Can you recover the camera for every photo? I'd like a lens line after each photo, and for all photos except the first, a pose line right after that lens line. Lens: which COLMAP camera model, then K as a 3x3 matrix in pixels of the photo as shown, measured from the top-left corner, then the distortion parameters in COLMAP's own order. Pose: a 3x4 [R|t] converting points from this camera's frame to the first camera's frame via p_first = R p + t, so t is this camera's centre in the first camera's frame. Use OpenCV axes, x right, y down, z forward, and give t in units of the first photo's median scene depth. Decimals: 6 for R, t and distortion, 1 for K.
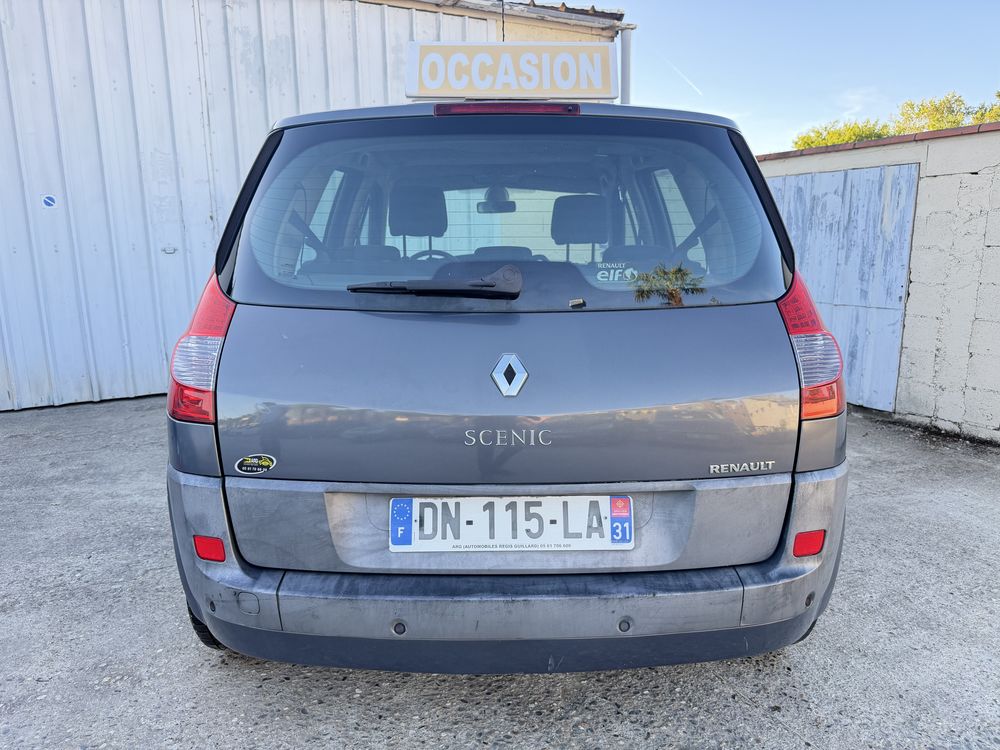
lens RADIAL K [[709.5, 0, 497.0], [0, 709.5, 379.0], [0, 0, 1]] dist [0.016289, -0.027227]
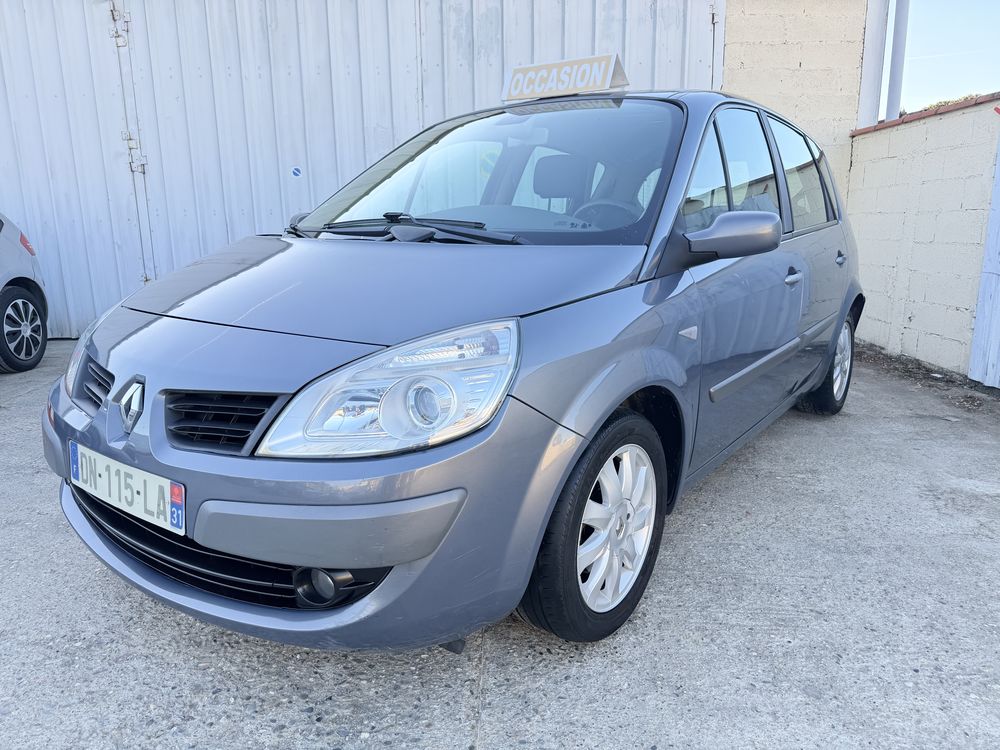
lens RADIAL K [[709.5, 0, 497.7], [0, 709.5, 377.3], [0, 0, 1]] dist [0.016289, -0.027227]
pose [[0.878786, 0.104680, -0.465594, 0.506428], [-0.093657, 0.994503, 0.046823, 0.017657], [0.467936, 0.002458, 0.883759, 0.159724]]
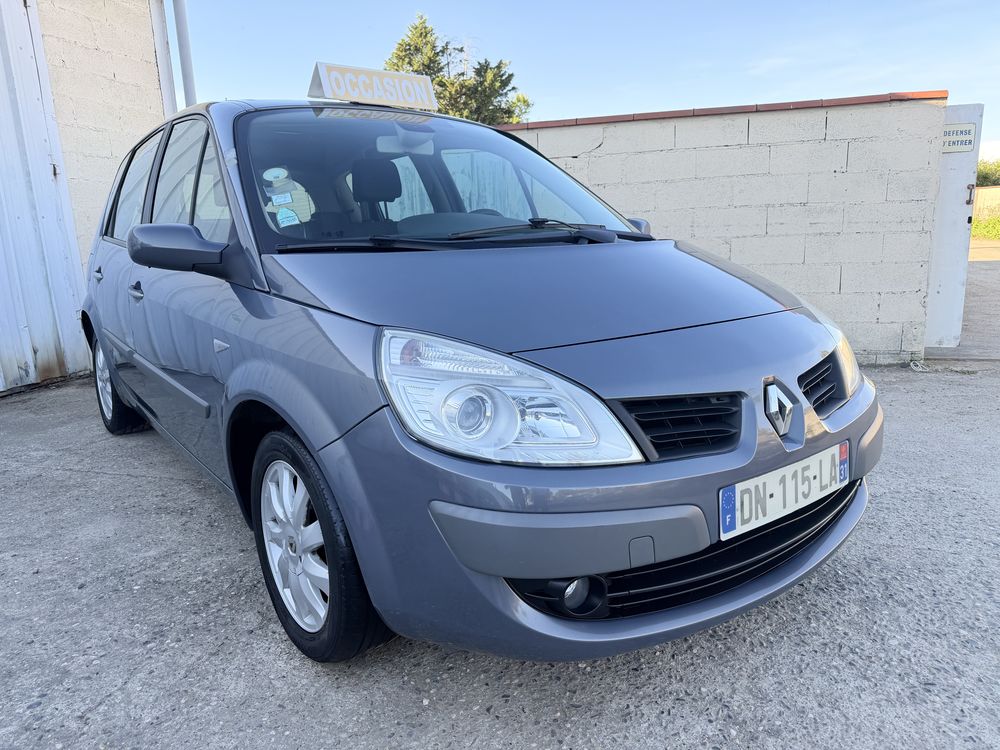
lens RADIAL K [[709.5, 0, 498.7], [0, 709.5, 380.9], [0, 0, 1]] dist [0.016289, -0.027227]
pose [[0.702702, -0.164447, 0.692219, -0.587340], [0.159515, 0.984569, 0.071969, -0.002374], [-0.693372, 0.059846, 0.718090, 0.278375]]
